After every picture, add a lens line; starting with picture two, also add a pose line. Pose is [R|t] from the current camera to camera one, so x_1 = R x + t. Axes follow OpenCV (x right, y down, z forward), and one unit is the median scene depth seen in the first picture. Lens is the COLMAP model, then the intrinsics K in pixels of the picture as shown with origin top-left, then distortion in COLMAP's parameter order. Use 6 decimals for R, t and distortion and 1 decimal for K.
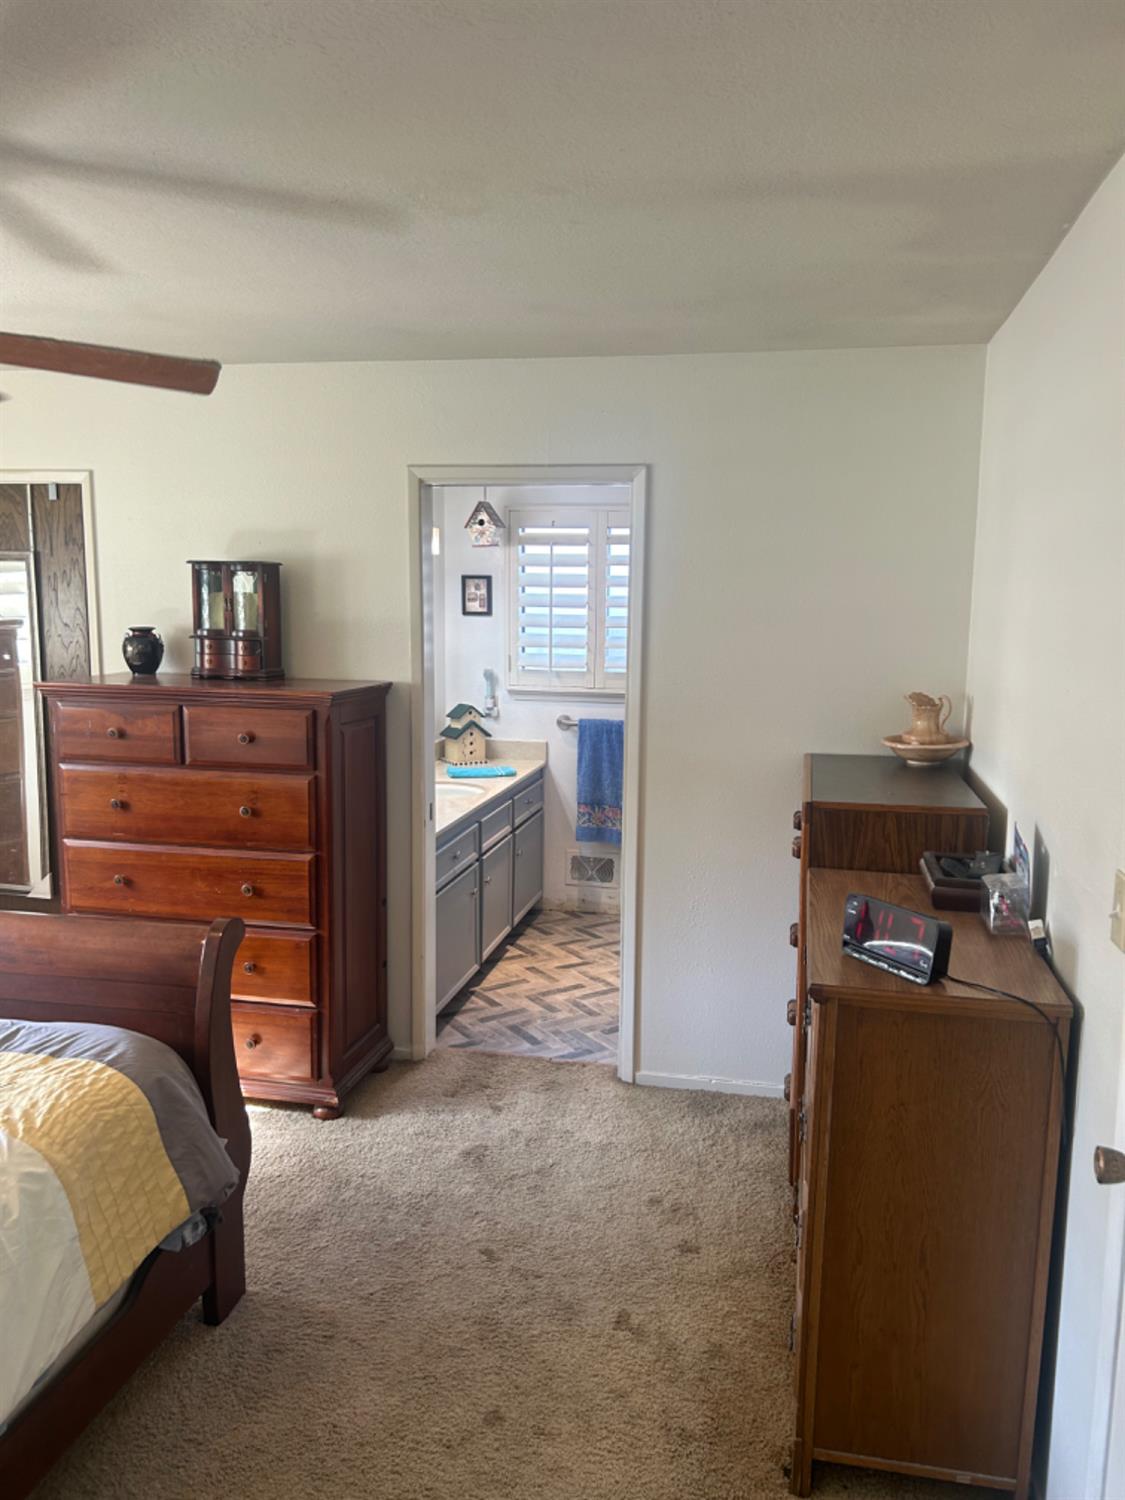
lens RADIAL K [[1132.8, 0, 572.1], [0, 1132.8, 756.4], [0, 0, 1]] dist [0.126482, -0.189989]
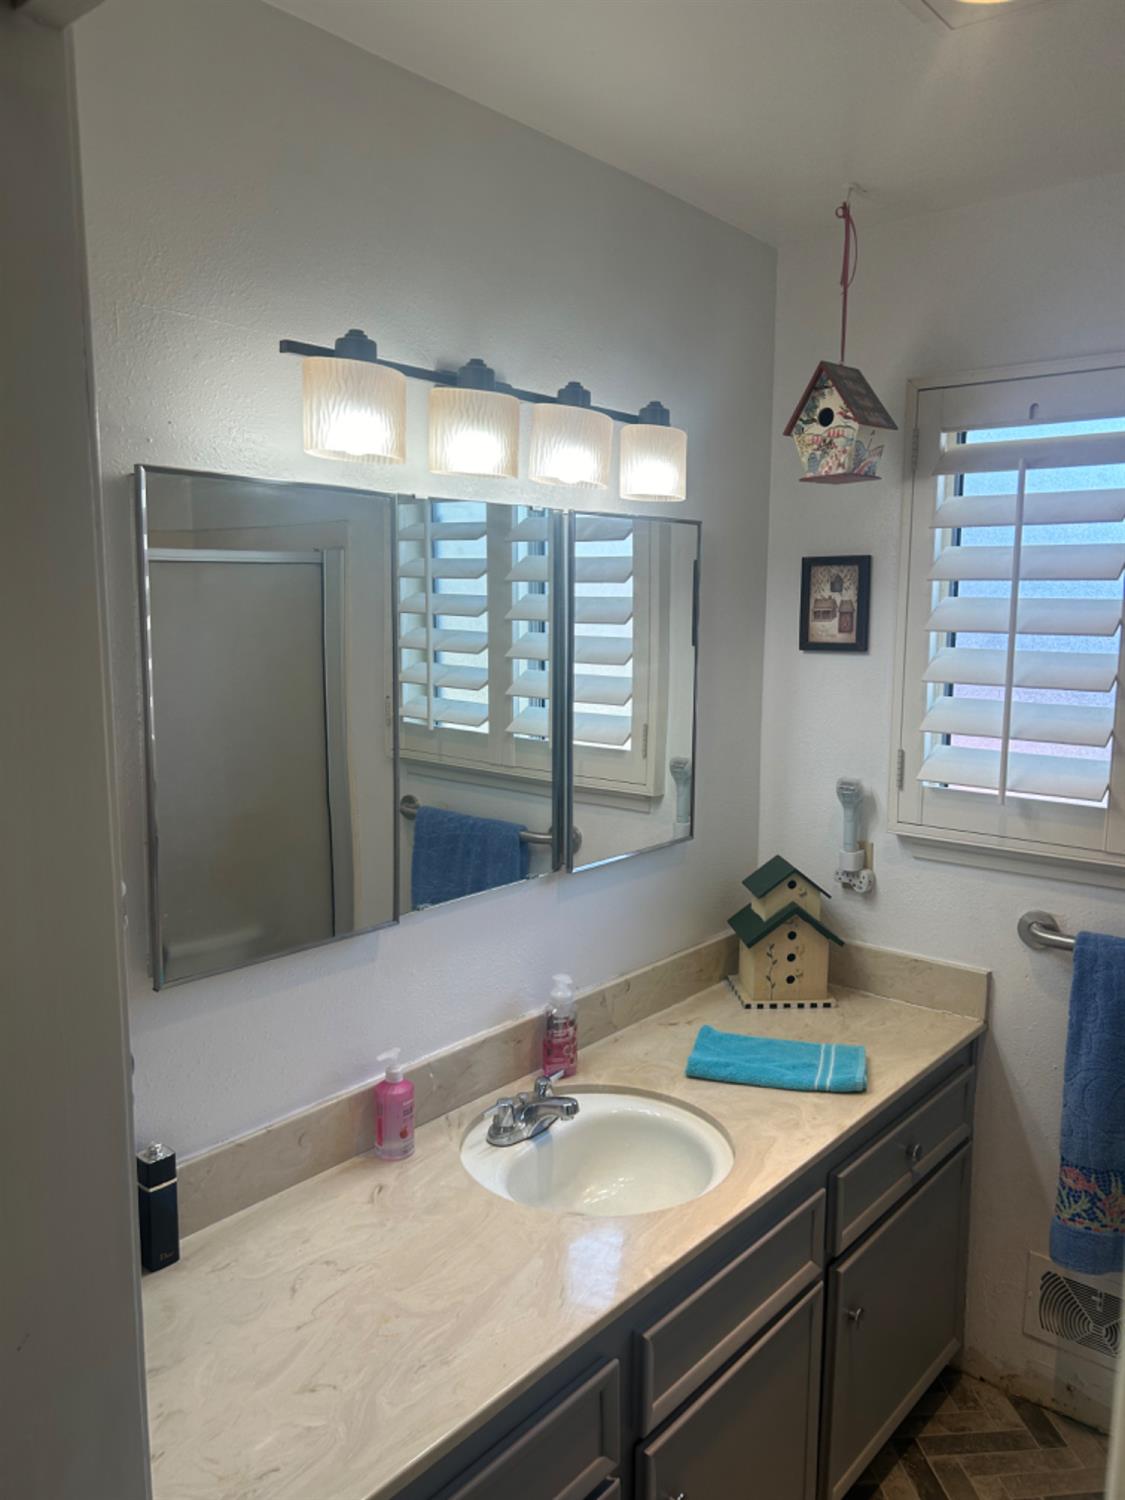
lens RADIAL K [[1180.4, 0, 562.5], [0, 1180.4, 750.0], [0, 0, 1]] dist [0.070055, -0.101235]
pose [[0.887561, 0.056966, -0.457154, 0.031130], [-0.068270, 0.997633, -0.008230, -0.077923], [0.455603, 0.038515, 0.889350, 0.570254]]
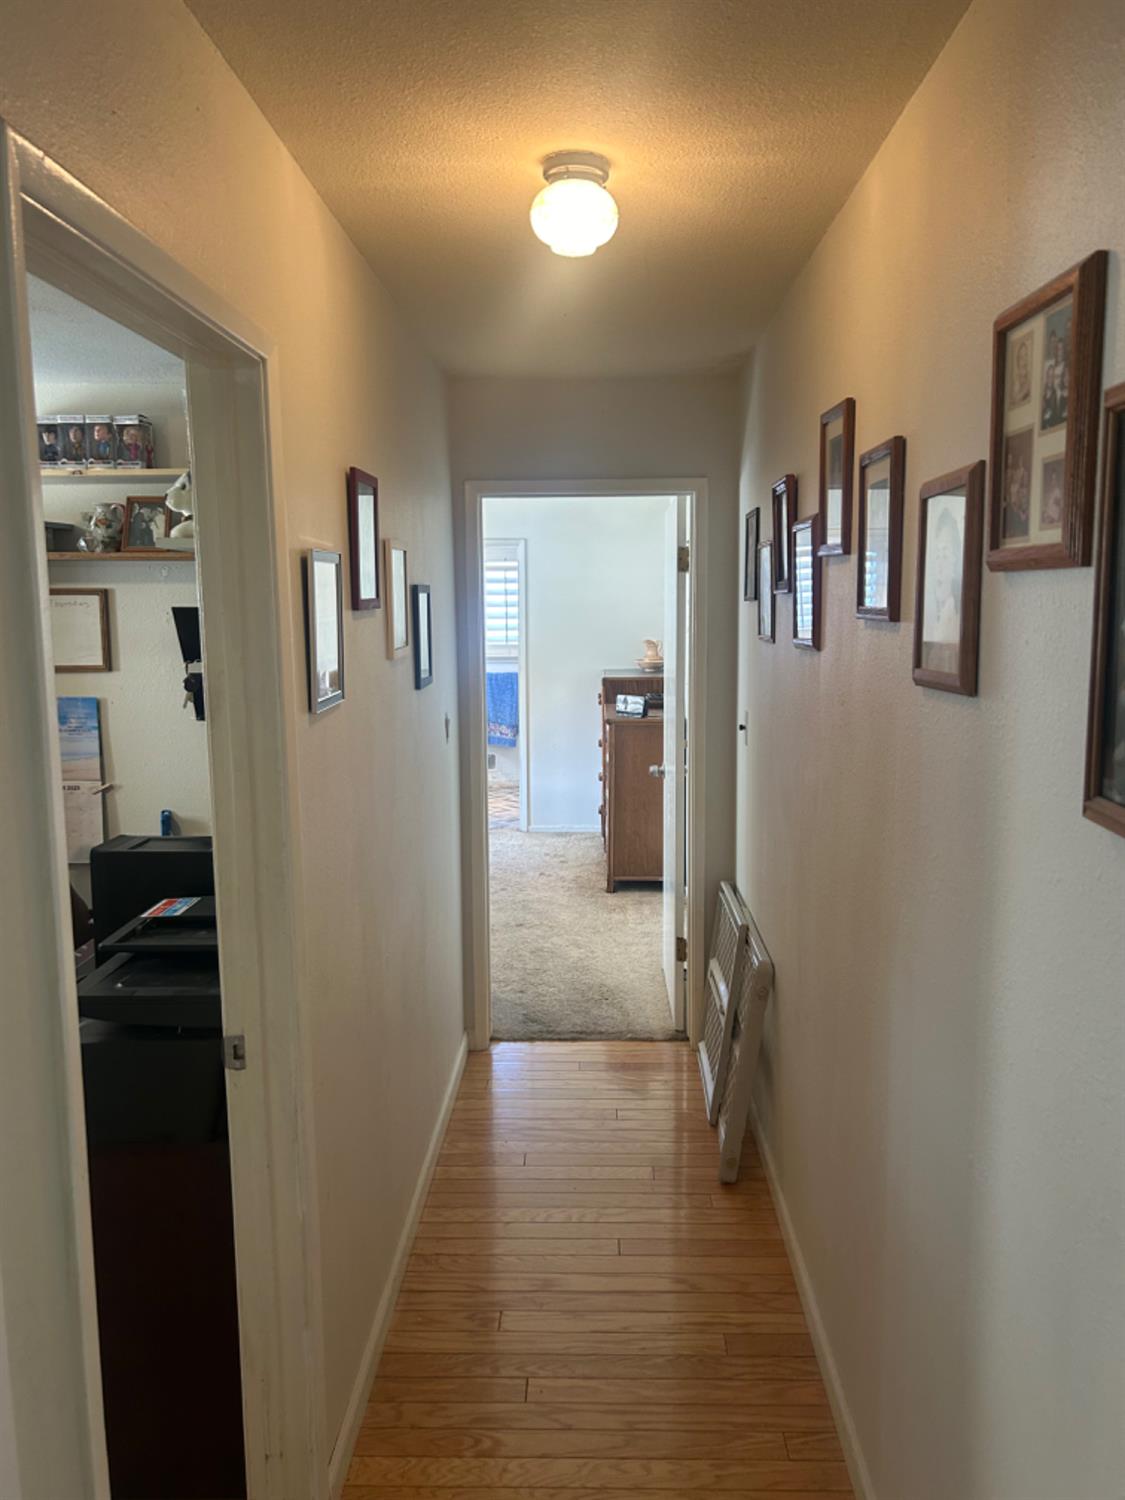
lens RADIAL K [[1132.8, 0, 572.1], [0, 1132.8, 756.4], [0, 0, 1]] dist [0.126482, -0.189989]
pose [[0.983777, -0.042759, 0.174223, -0.231765], [0.044435, 0.998996, -0.005727, 0.169611], [-0.173803, 0.013376, 0.984690, -1.105573]]
